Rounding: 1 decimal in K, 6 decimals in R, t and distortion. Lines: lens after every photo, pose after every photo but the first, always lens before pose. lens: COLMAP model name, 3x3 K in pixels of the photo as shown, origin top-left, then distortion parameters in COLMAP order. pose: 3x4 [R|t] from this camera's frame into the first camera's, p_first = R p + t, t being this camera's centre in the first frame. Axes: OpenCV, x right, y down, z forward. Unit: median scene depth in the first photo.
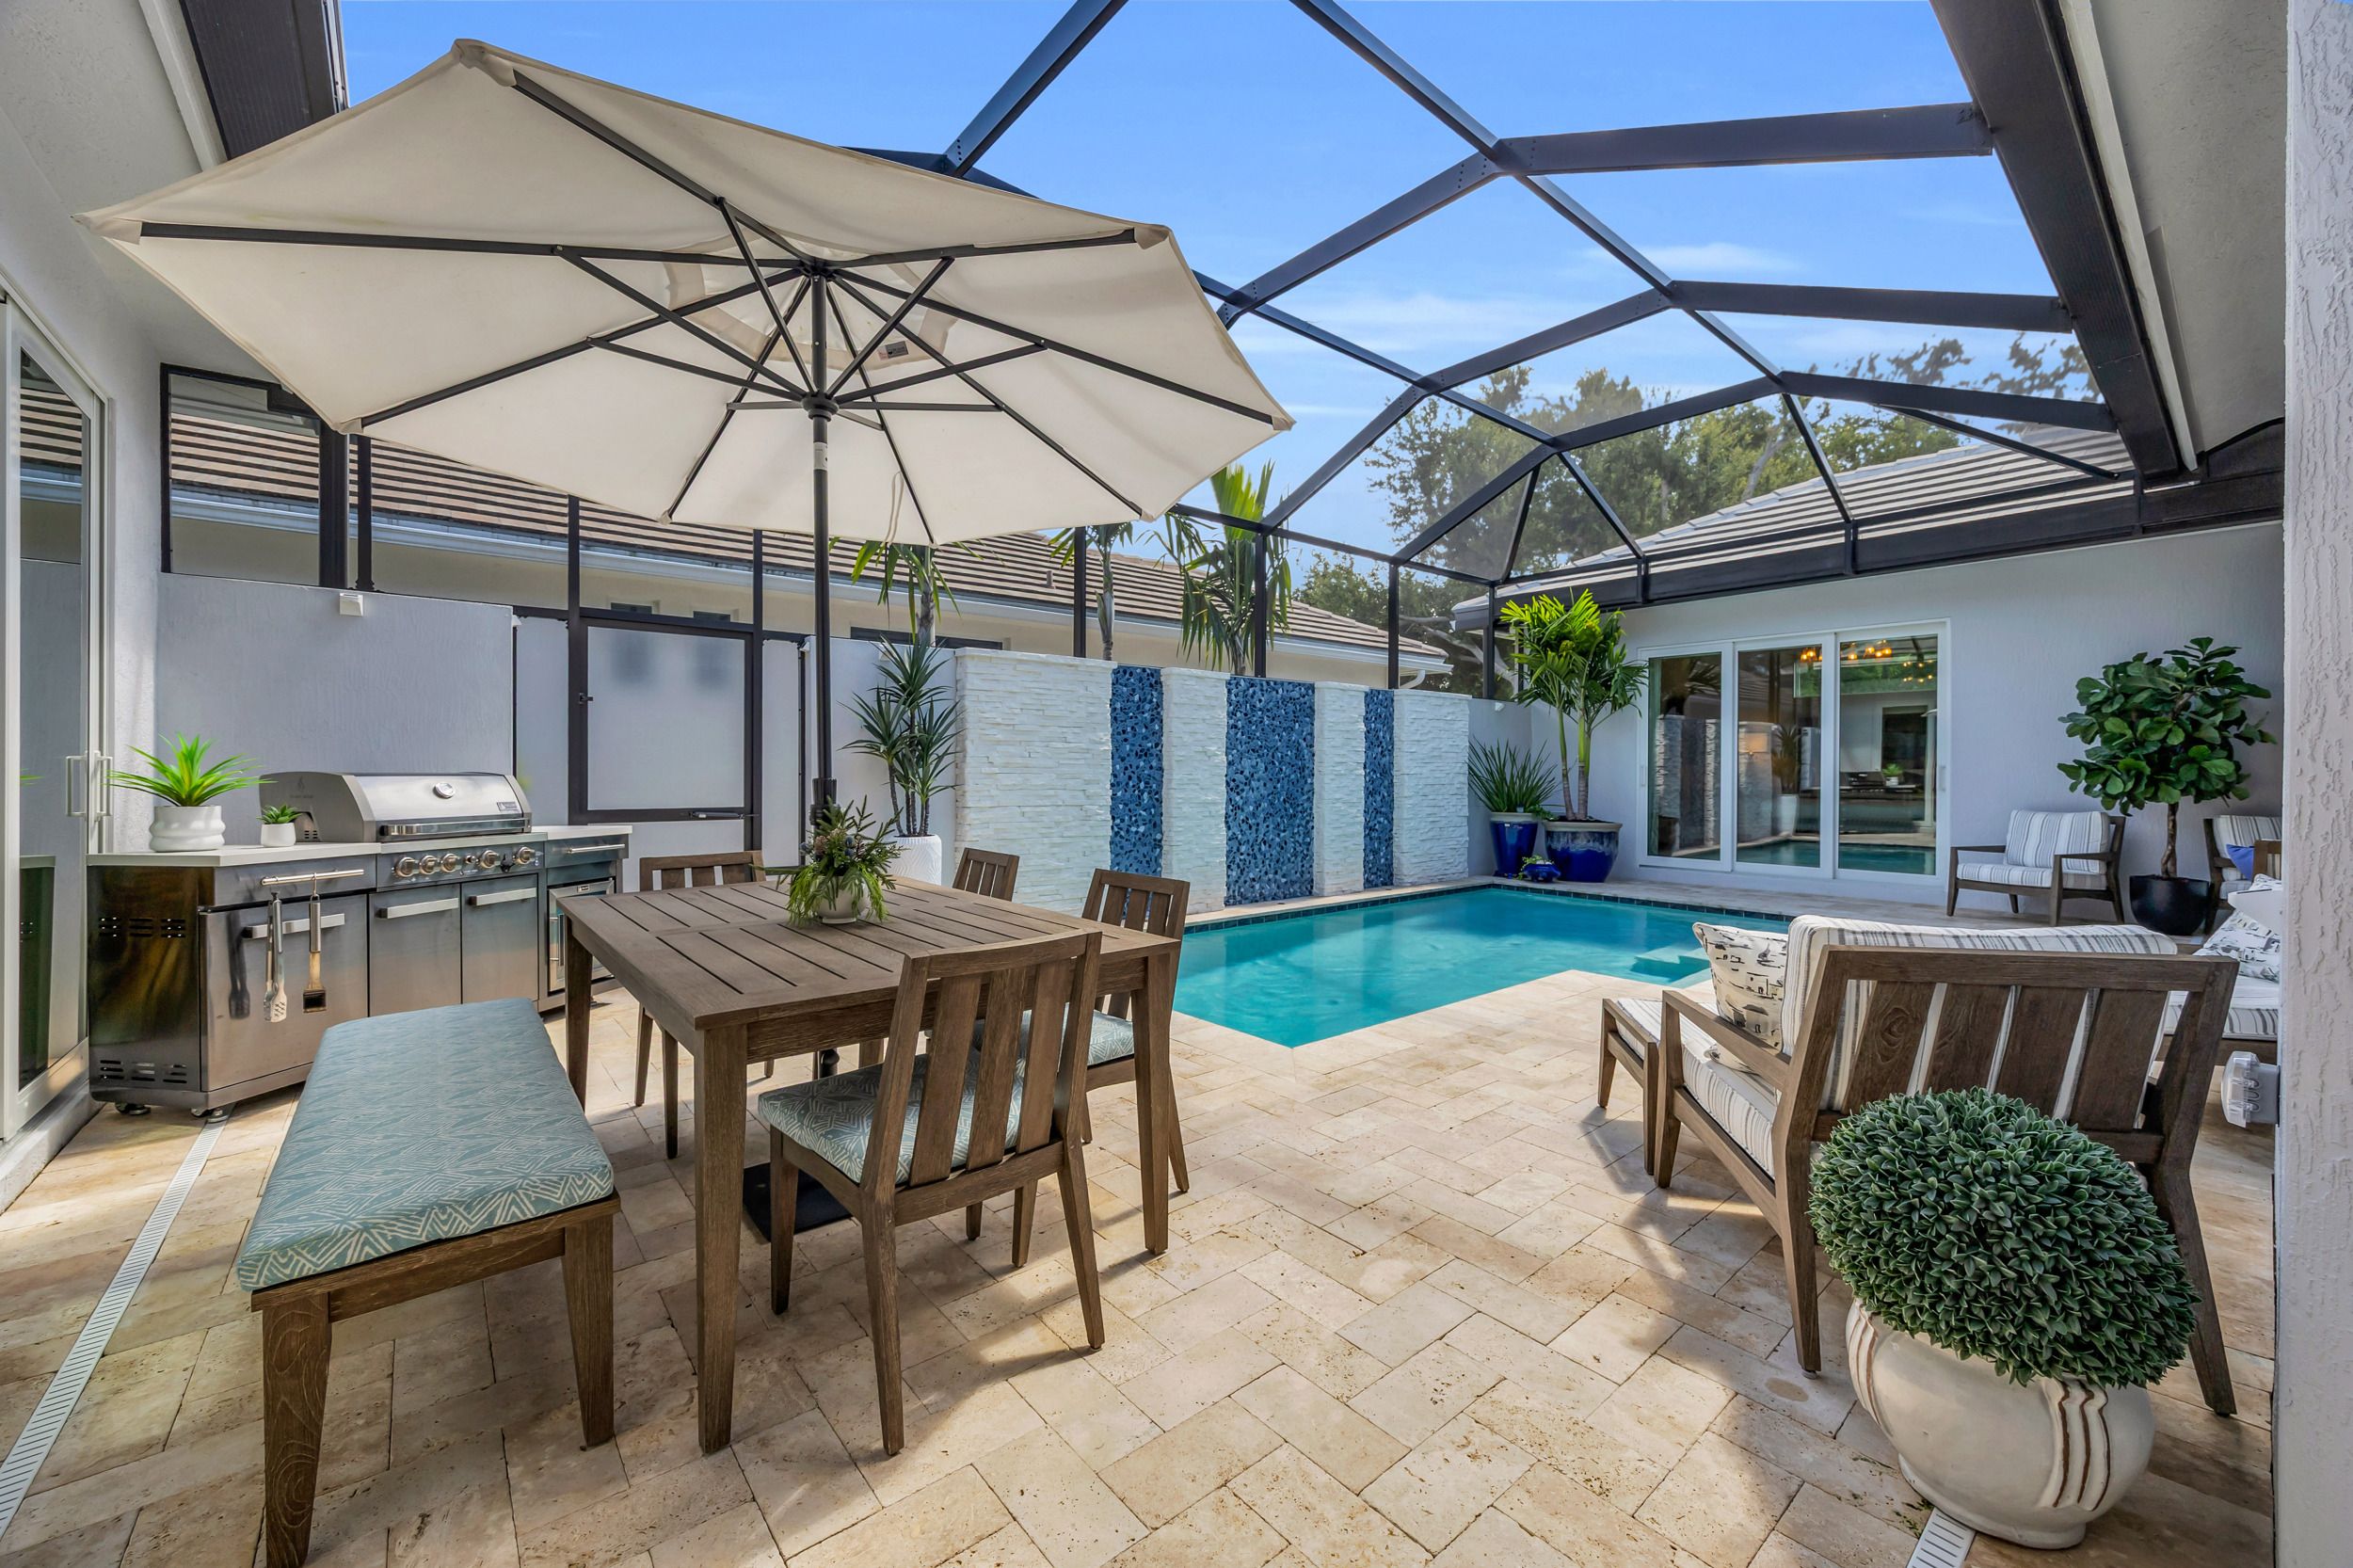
lens RADIAL K [[953.7, 0, 1186.8], [0, 953.7, 778.1], [0, 0, 1]] dist [-0.001563, -0.000082]
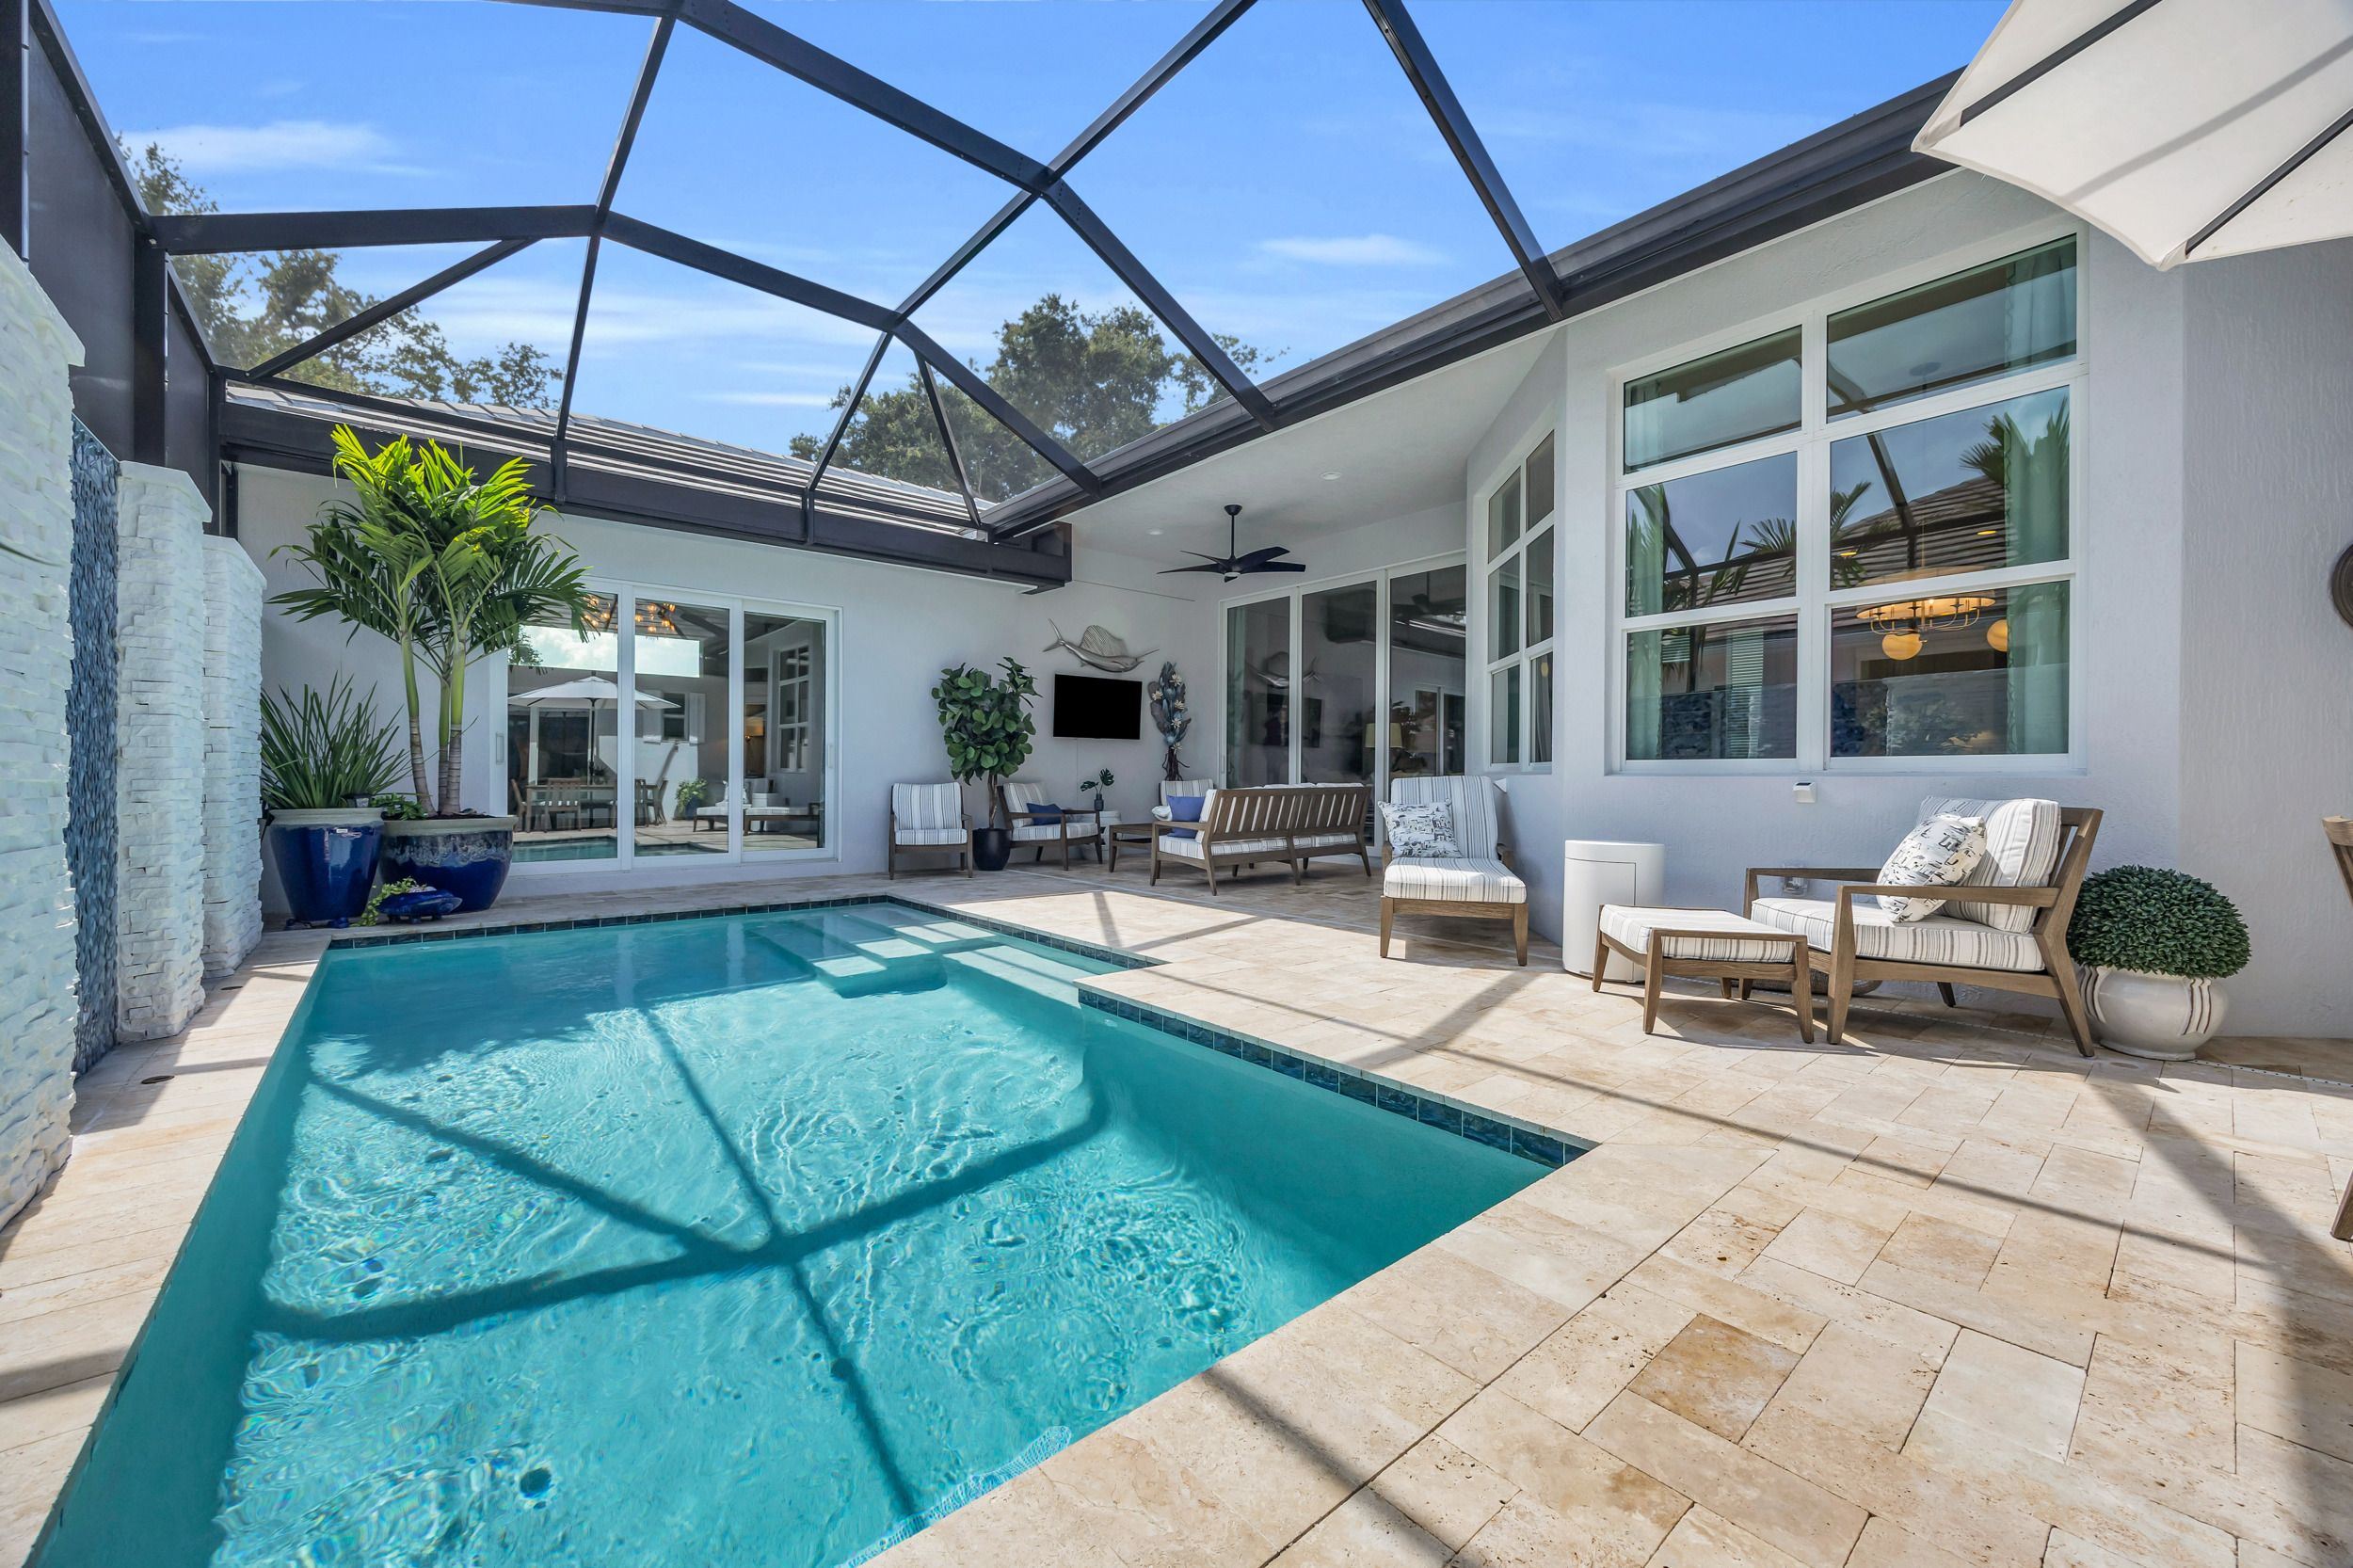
lens RADIAL K [[898.7, 0, 1189.6], [0, 898.7, 781.8], [0, 0, 1]] dist [-0.002402, -0.000256]
pose [[0.006894, -0.009822, 0.999928, -0.299734], [0.005152, 0.999939, 0.009787, 0.028785], [-0.999963, 0.005084, 0.006944, 0.811206]]
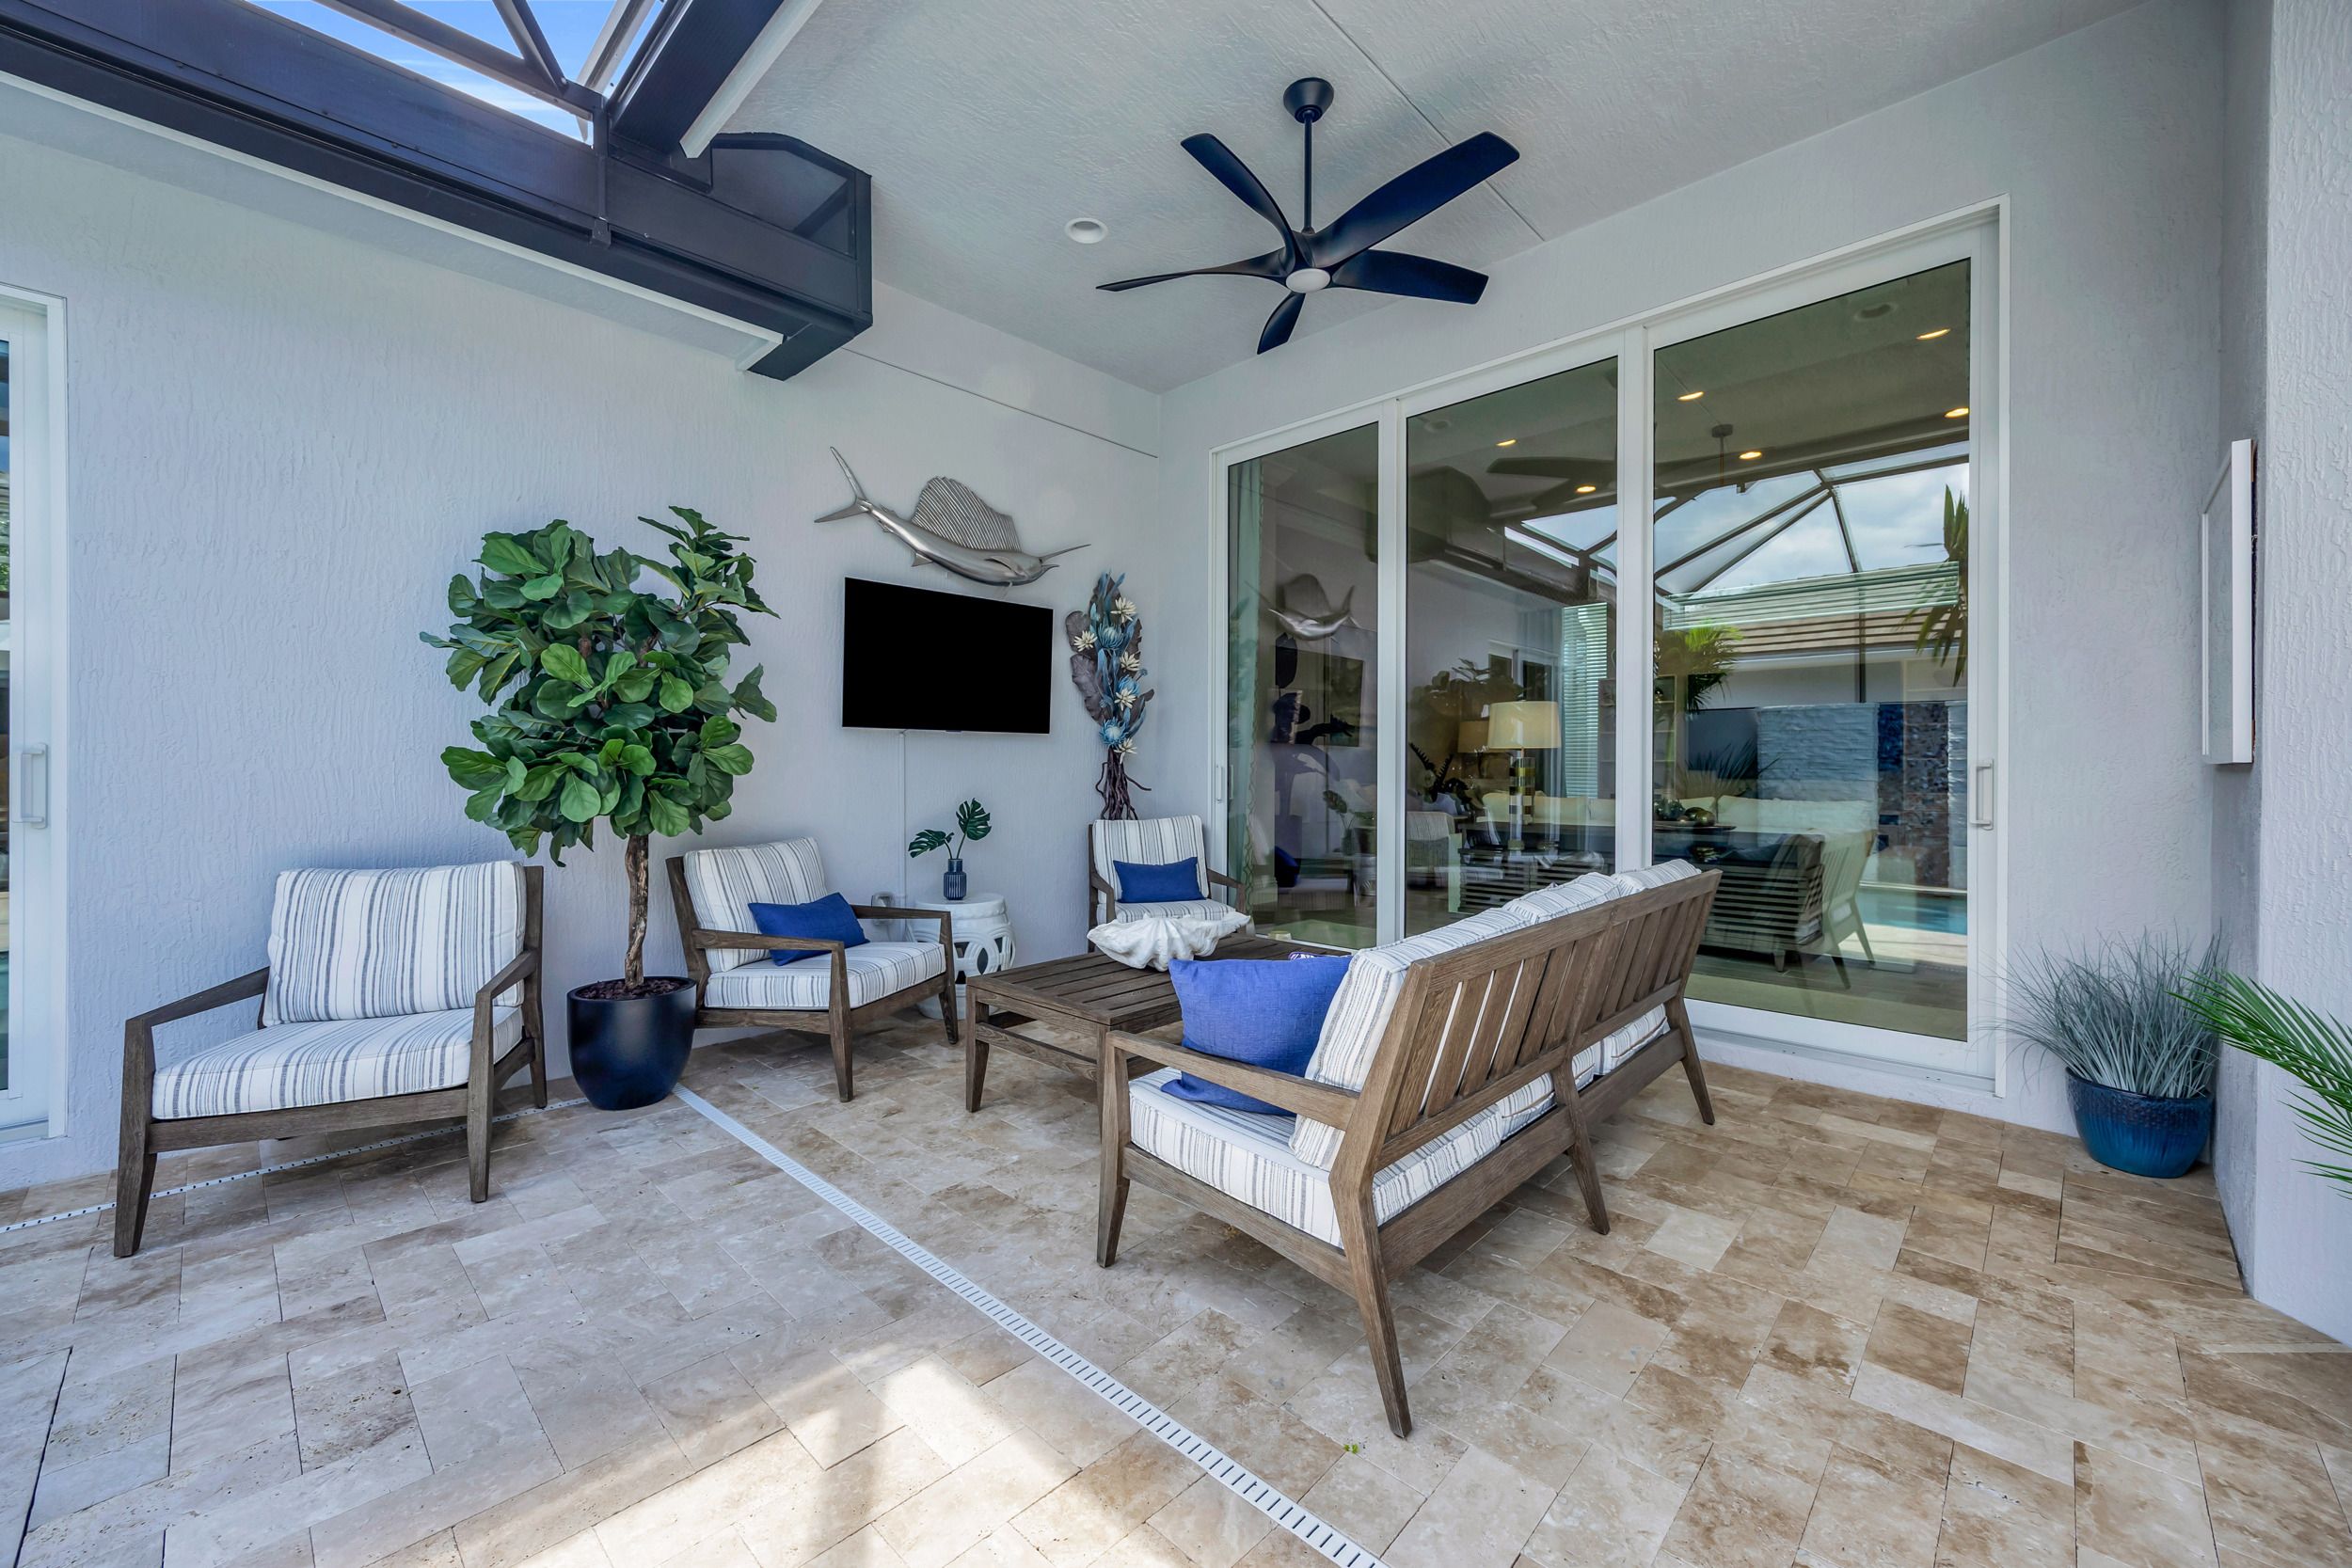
lens RADIAL K [[944.9, 0, 1176.0], [0, 944.9, 784.0], [0, 0, 1]] dist [0.006019, -0.000553]
pose [[-0.077077, -0.017081, 0.996879, 0.603737], [0.008775, 0.999803, 0.017809, -0.005971], [-0.996987, 0.010120, -0.076912, 0.872615]]
